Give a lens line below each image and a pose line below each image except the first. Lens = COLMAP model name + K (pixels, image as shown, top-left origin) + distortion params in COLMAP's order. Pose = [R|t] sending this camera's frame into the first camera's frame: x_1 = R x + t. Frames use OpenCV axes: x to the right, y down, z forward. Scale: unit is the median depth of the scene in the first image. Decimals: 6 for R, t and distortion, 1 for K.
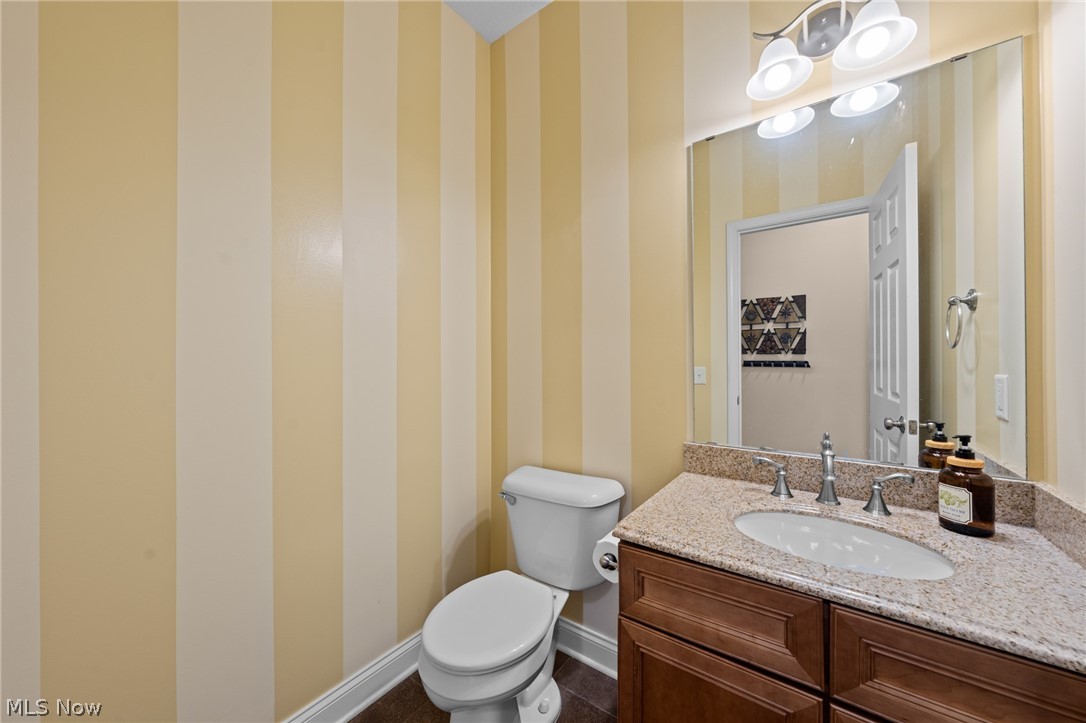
lens RADIAL K [[383.0, 0, 543.0], [0, 383.0, 361.5], [0, 0, 1]] dist [-0.006413, 0.000178]
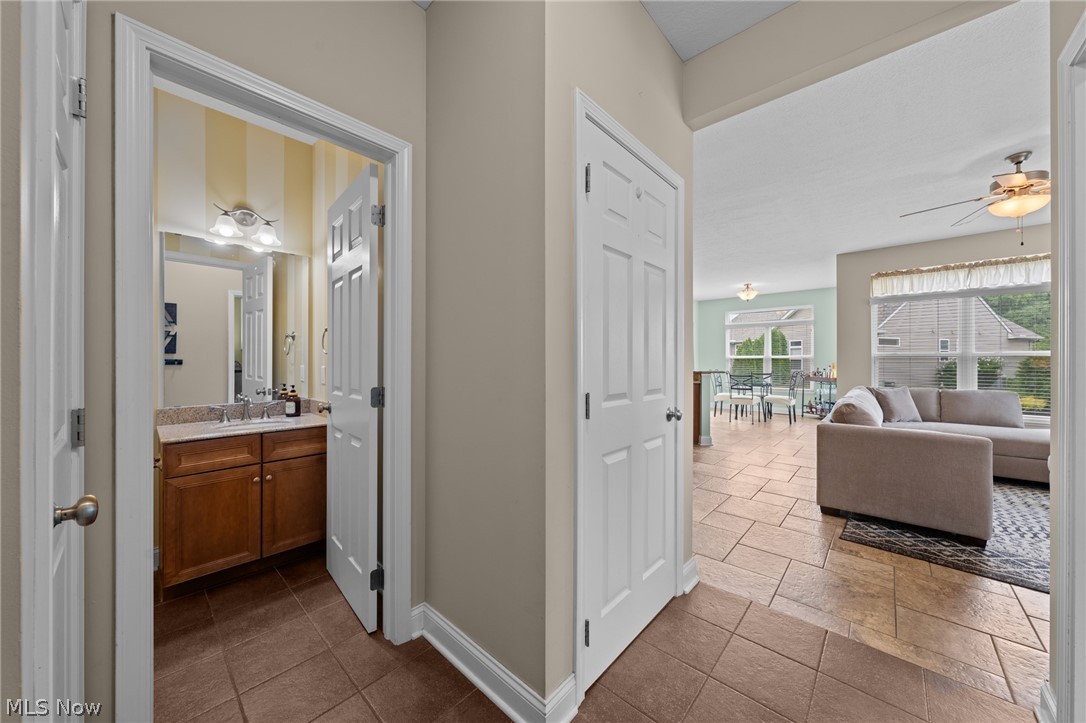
lens RADIAL K [[375.7, 0, 543.0], [0, 375.7, 361.5], [0, 0, 1]] dist [-0.000711, -0.000066]
pose [[0.119224, 0.000512, 0.992867, -1.334427], [-0.006309, 0.999980, 0.000242, -0.006367], [-0.992847, -0.006293, 0.119225, -1.095613]]
